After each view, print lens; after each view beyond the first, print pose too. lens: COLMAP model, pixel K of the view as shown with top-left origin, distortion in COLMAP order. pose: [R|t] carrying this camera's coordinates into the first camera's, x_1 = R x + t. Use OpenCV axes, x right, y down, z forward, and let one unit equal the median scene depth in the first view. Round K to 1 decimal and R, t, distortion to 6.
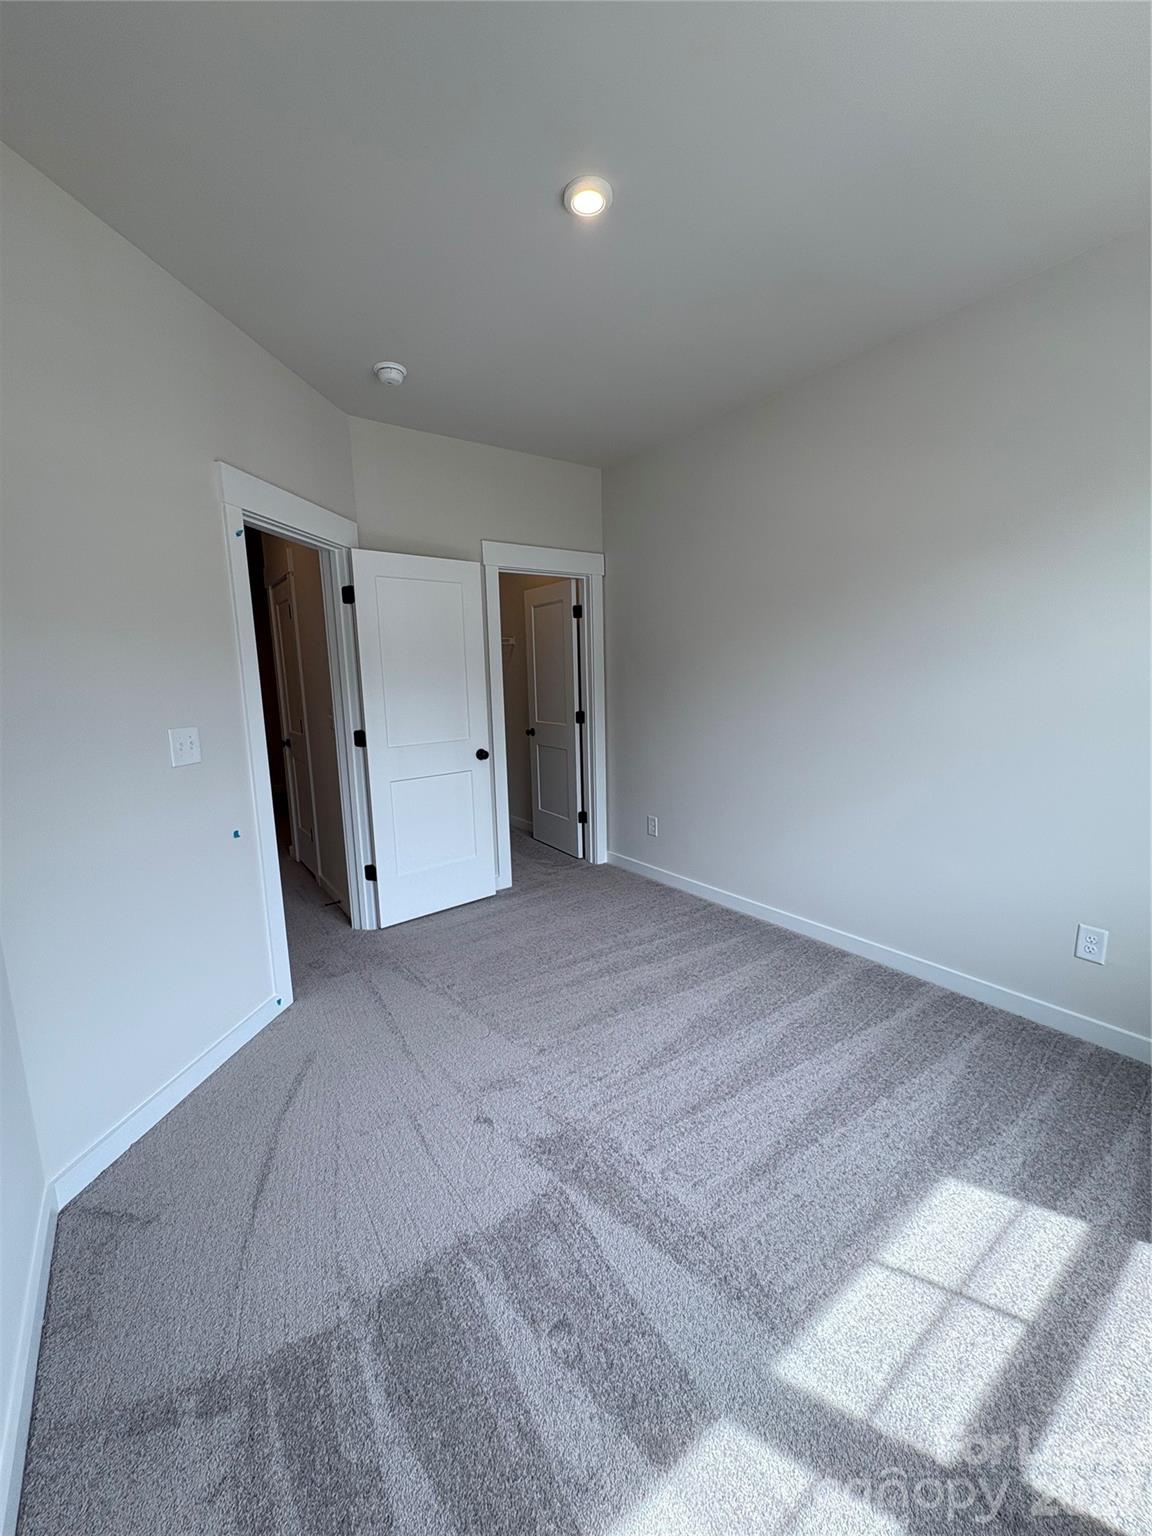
lens RADIAL K [[613.1, 0, 574.0], [0, 613.1, 767.7], [0, 0, 1]] dist [0.000538, -0.000491]
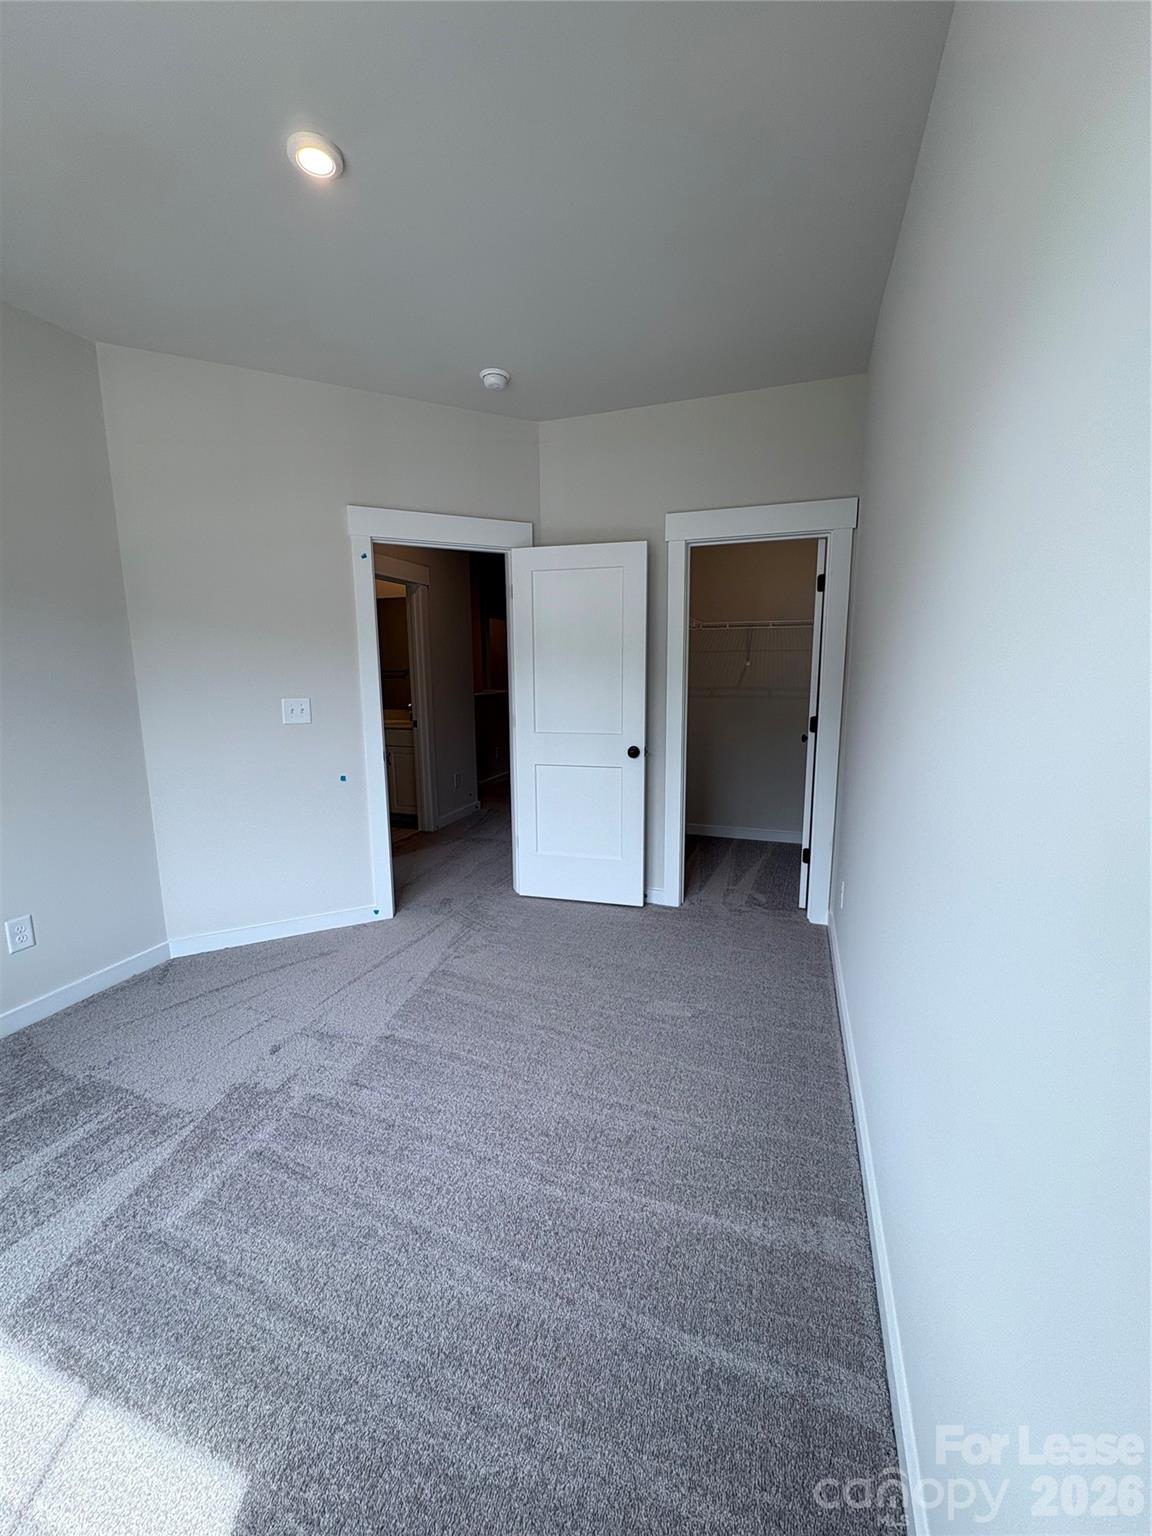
lens RADIAL K [[613.1, 0, 580.2], [0, 613.1, 768.6], [0, 0, 1]] dist [0.000538, -0.000491]
pose [[0.572701, 0.157655, -0.804461, 0.762149], [-0.135519, 0.986038, 0.096763, -0.105672], [0.808485, 0.053604, 0.586071, 0.551536]]
